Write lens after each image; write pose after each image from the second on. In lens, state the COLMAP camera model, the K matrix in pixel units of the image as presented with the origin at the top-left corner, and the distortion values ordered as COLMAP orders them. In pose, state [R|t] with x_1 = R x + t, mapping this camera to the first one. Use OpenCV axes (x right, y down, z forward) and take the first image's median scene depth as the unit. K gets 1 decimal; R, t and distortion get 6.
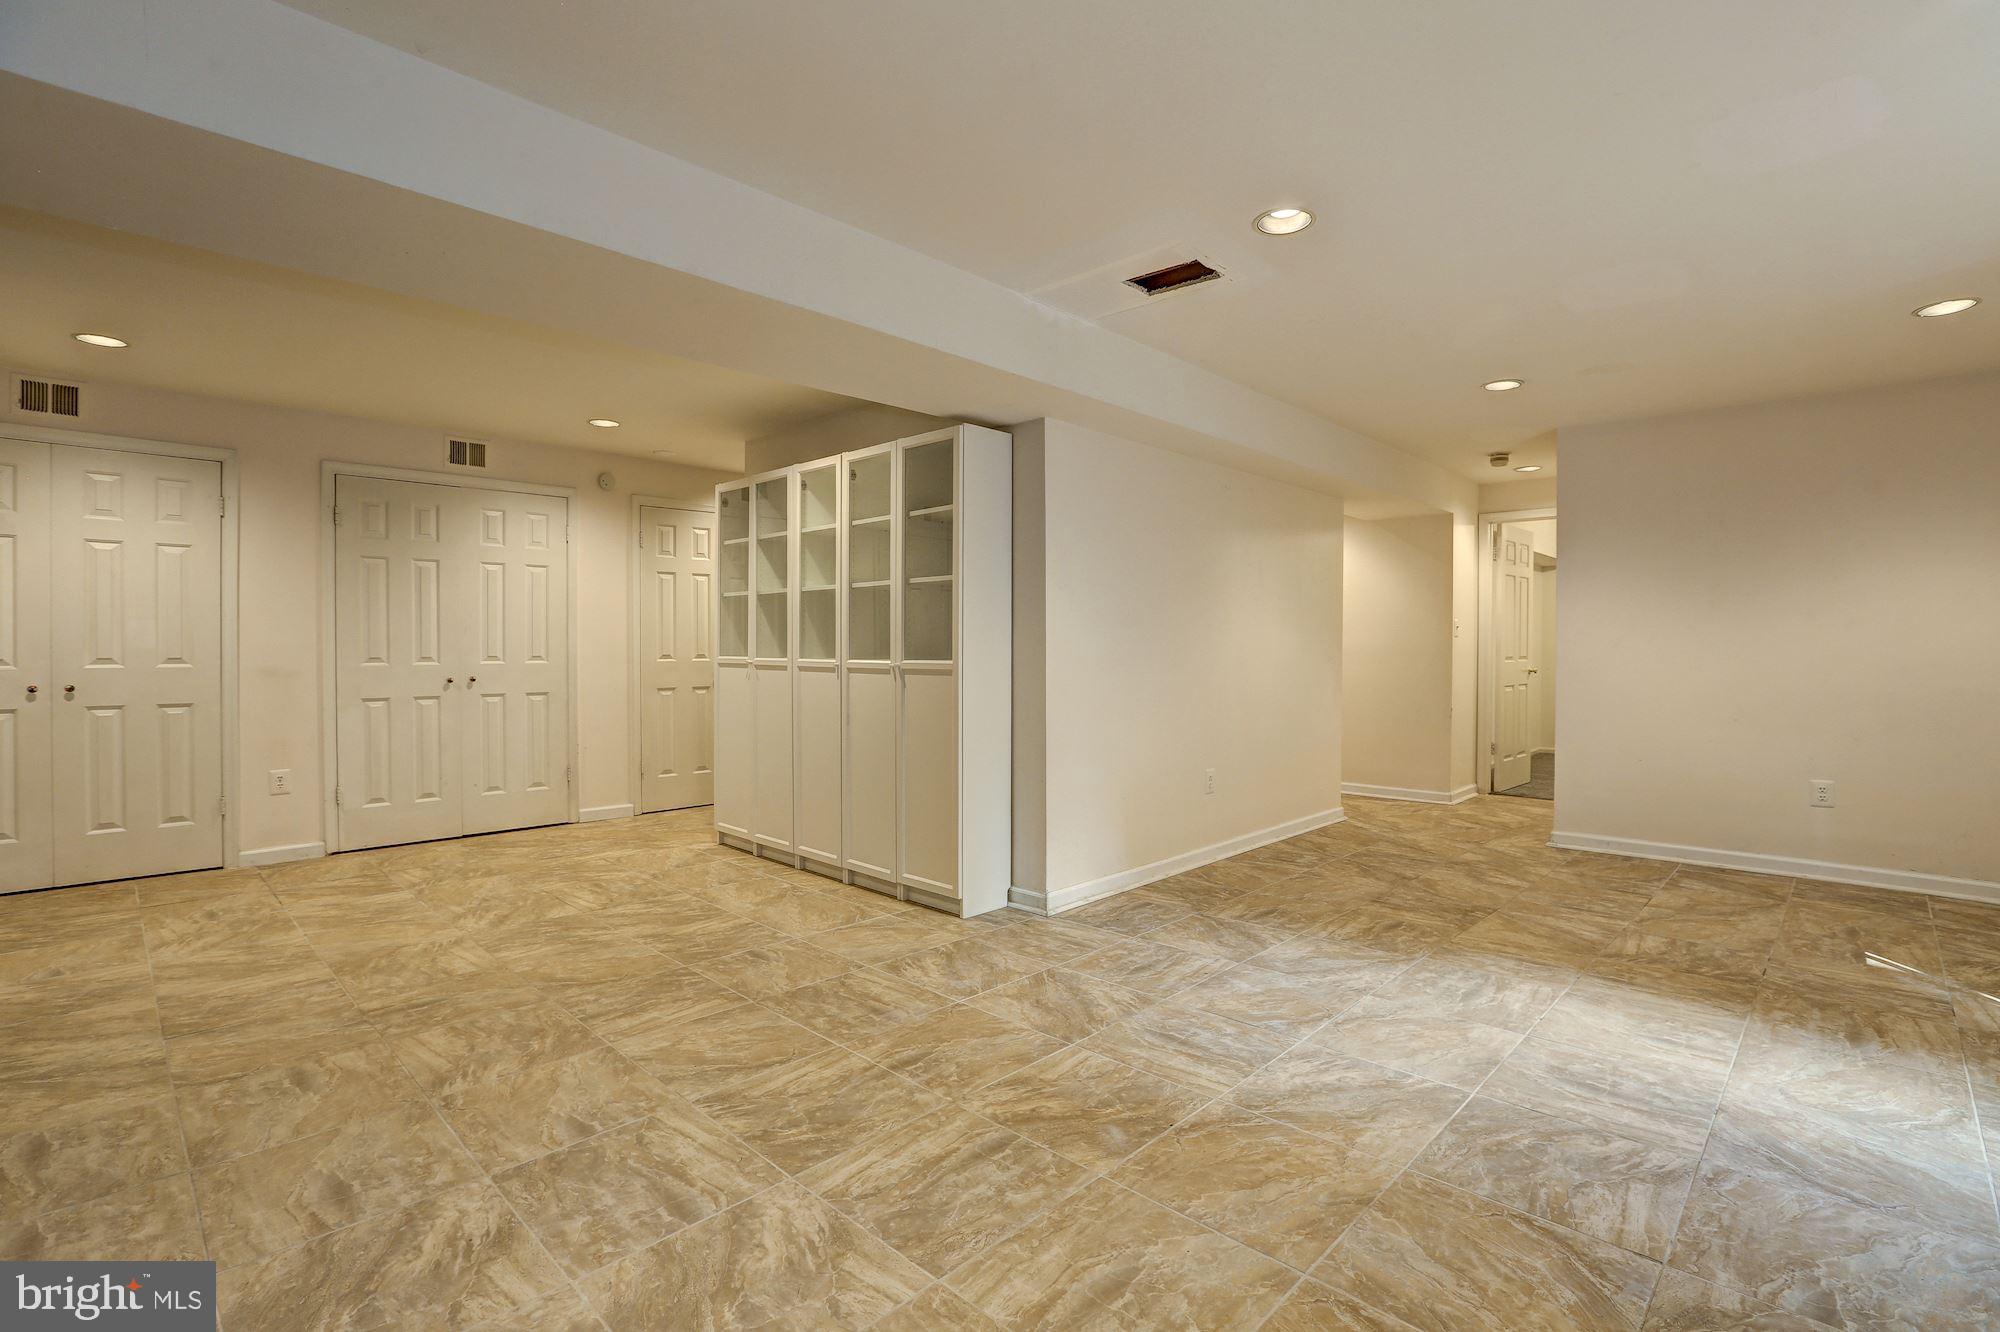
lens RADIAL K [[918.2, 0, 1002.3], [0, 918.2, 665.8], [0, 0, 1]] dist [-0.039380, 0.010289]
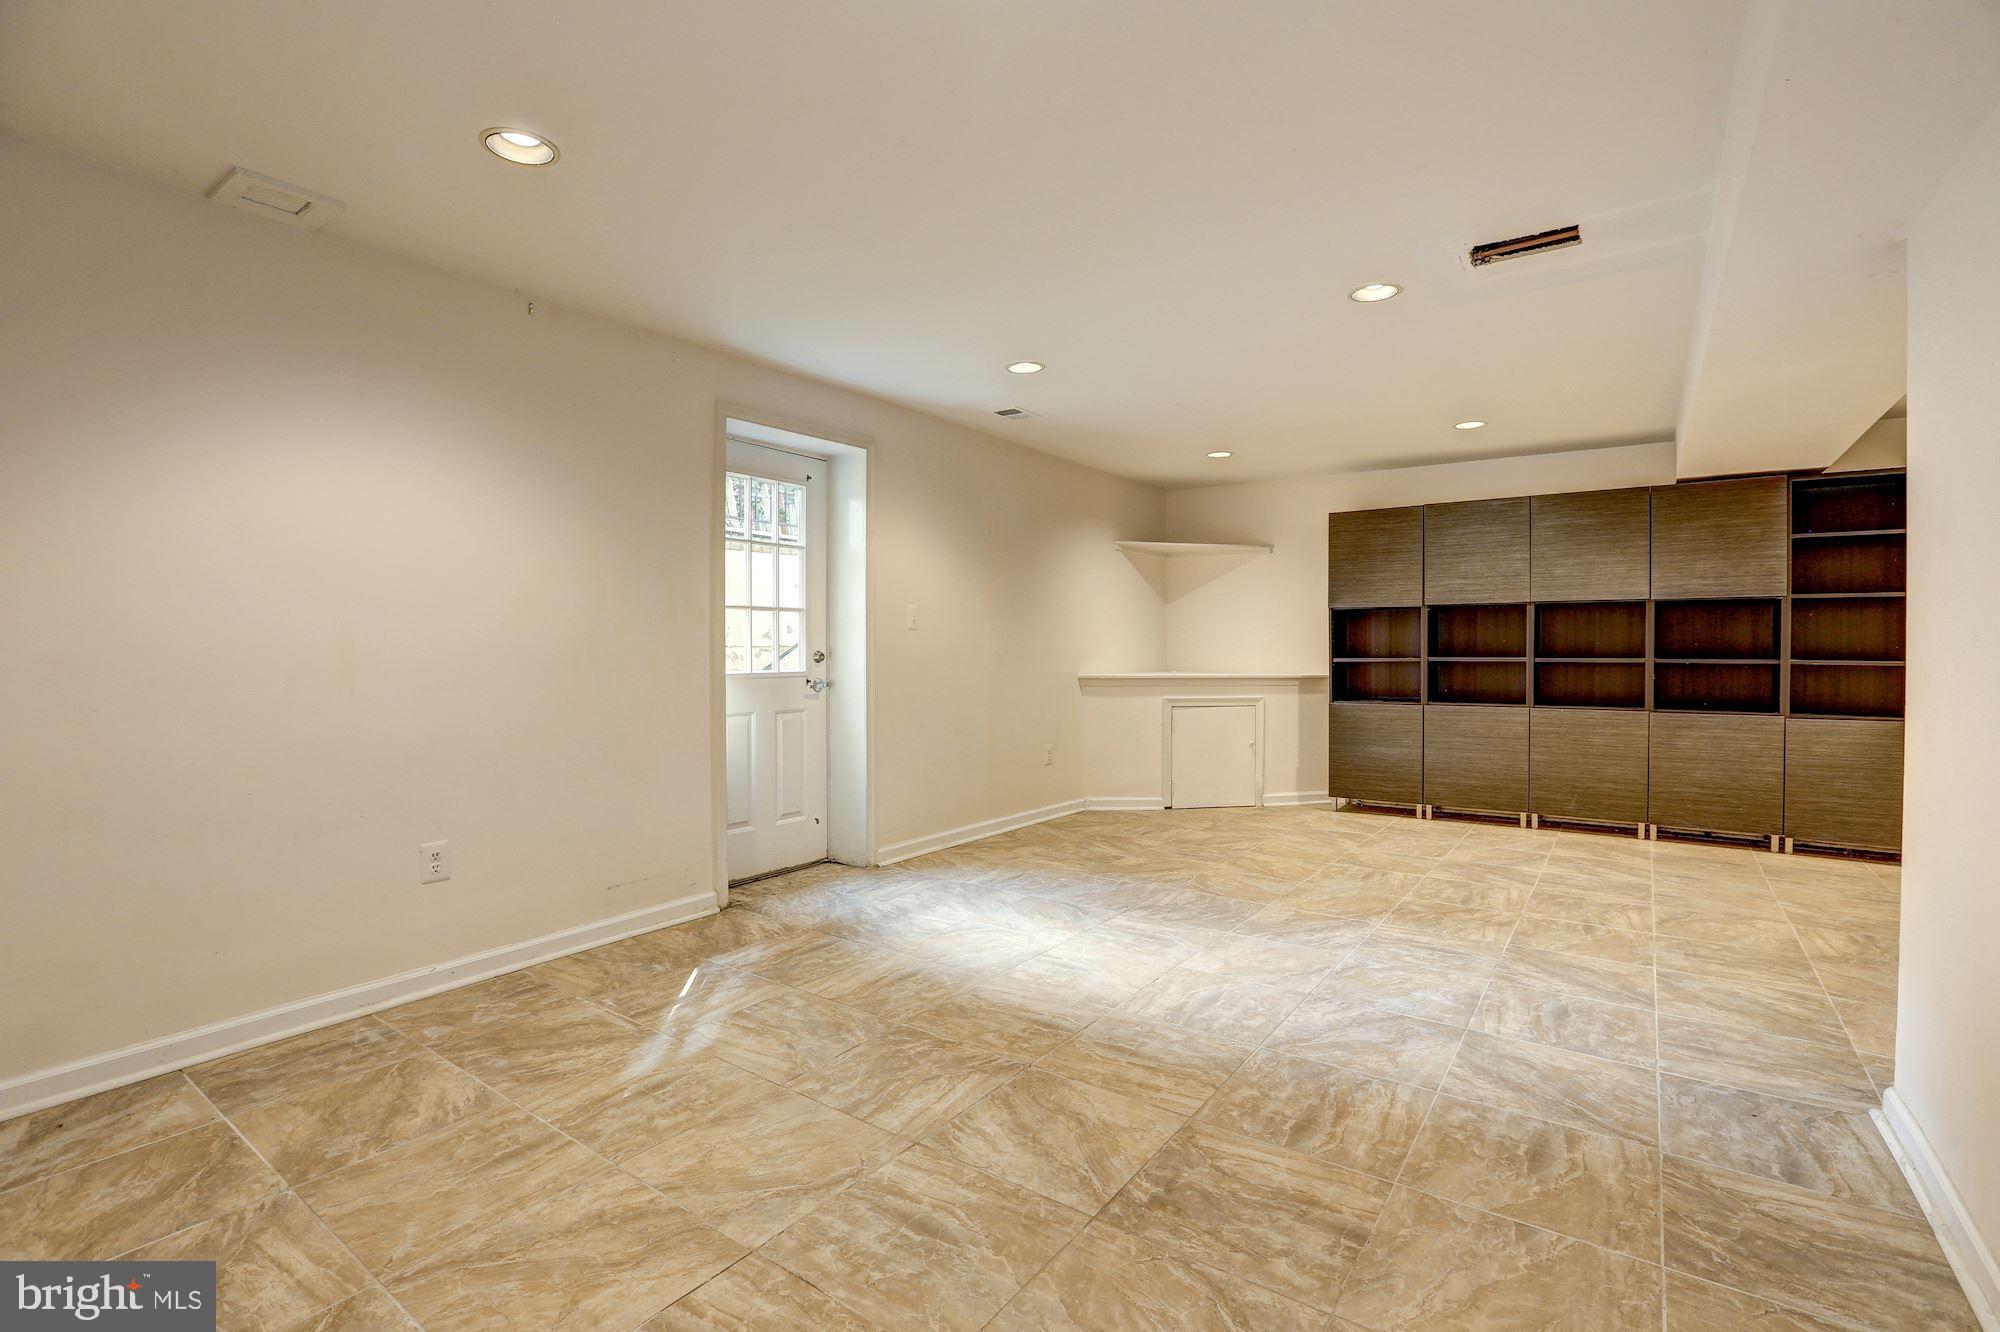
lens RADIAL K [[918.2, 0, 999.6], [0, 918.2, 667.0], [0, 0, 1]] dist [-0.039380, 0.010289]
pose [[-0.989023, 0.003371, -0.147725, 0.859727], [-0.002534, 0.999206, 0.039767, -0.035277], [0.147742, 0.039705, -0.988229, 1.864222]]
